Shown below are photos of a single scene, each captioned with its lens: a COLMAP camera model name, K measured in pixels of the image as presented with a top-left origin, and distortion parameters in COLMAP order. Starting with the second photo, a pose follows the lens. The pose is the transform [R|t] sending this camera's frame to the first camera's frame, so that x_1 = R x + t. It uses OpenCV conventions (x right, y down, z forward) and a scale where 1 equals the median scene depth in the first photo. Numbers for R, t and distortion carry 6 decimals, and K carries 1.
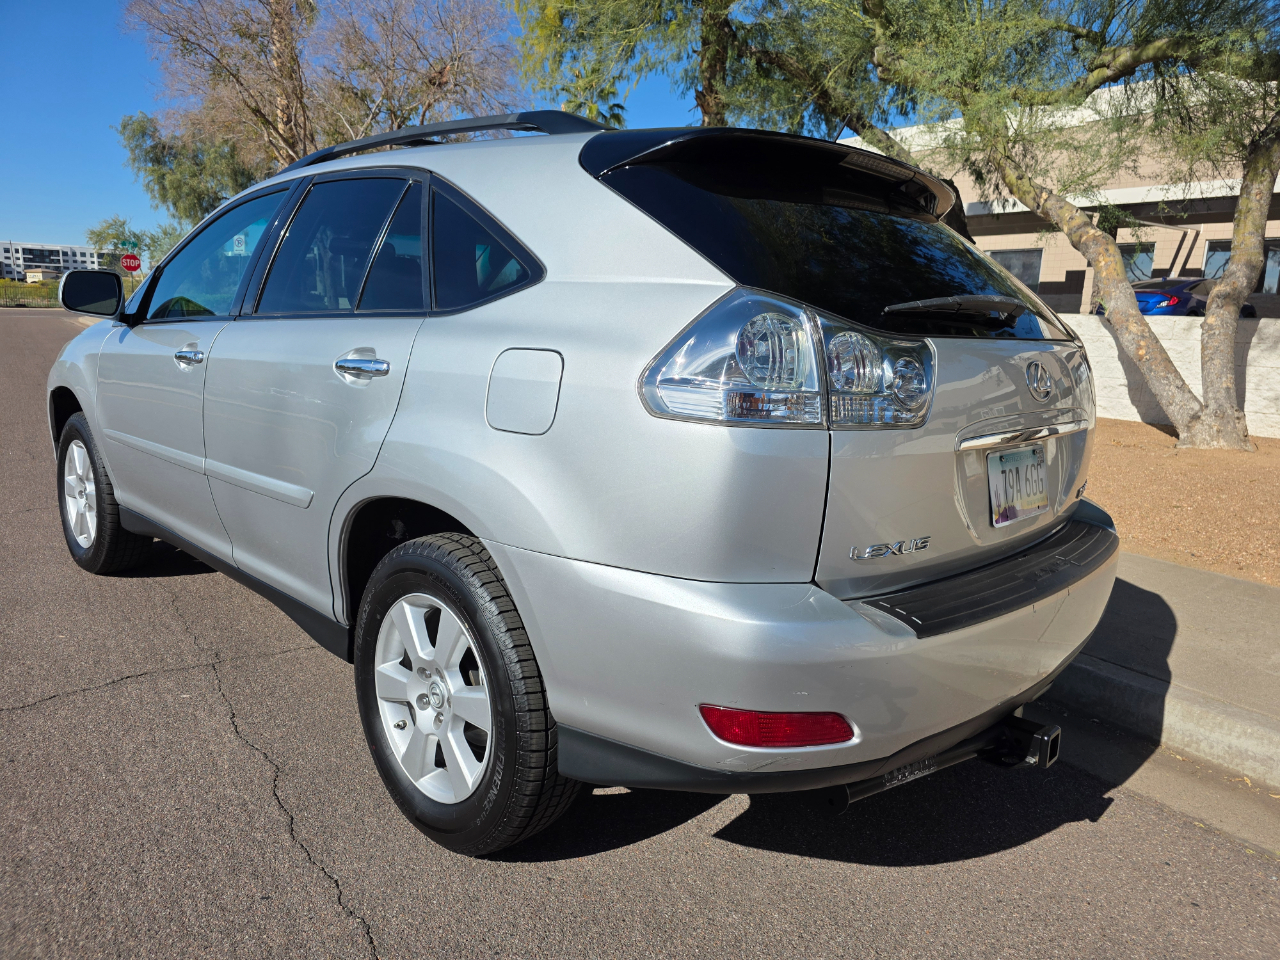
lens RADIAL K [[957.2, 0, 640.0], [0, 957.2, 480.0], [0, 0, 1]] dist [0.028851, -0.033399]
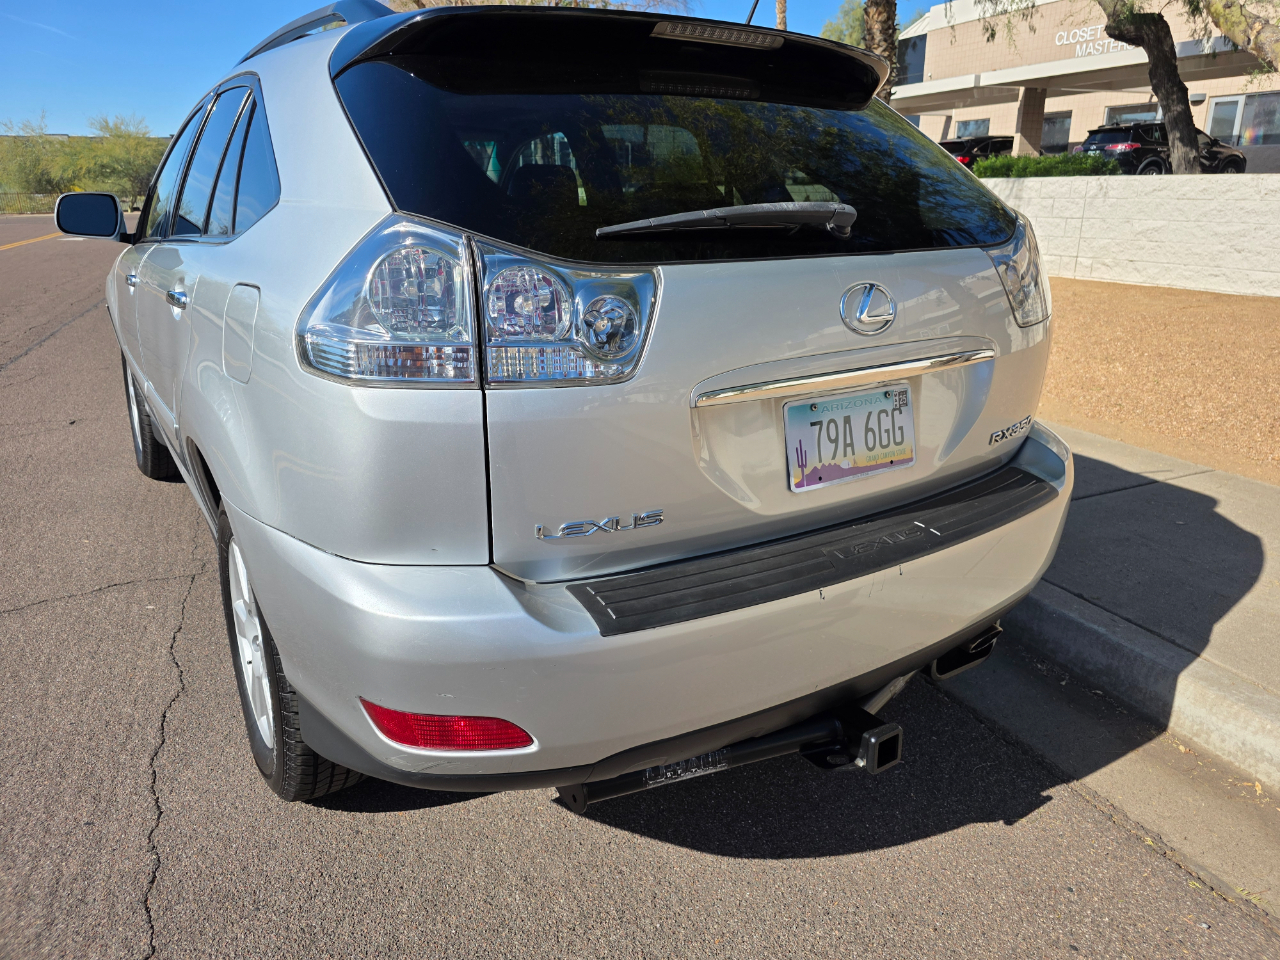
lens RADIAL K [[957.2, 0, 640.0], [0, 957.2, 480.0], [0, 0, 1]] dist [0.028851, -0.033399]
pose [[0.972464, 0.025379, -0.231669, 0.306222], [0.003194, 0.992509, 0.122133, -0.043710], [0.233033, -0.119510, 0.965097, 0.129391]]
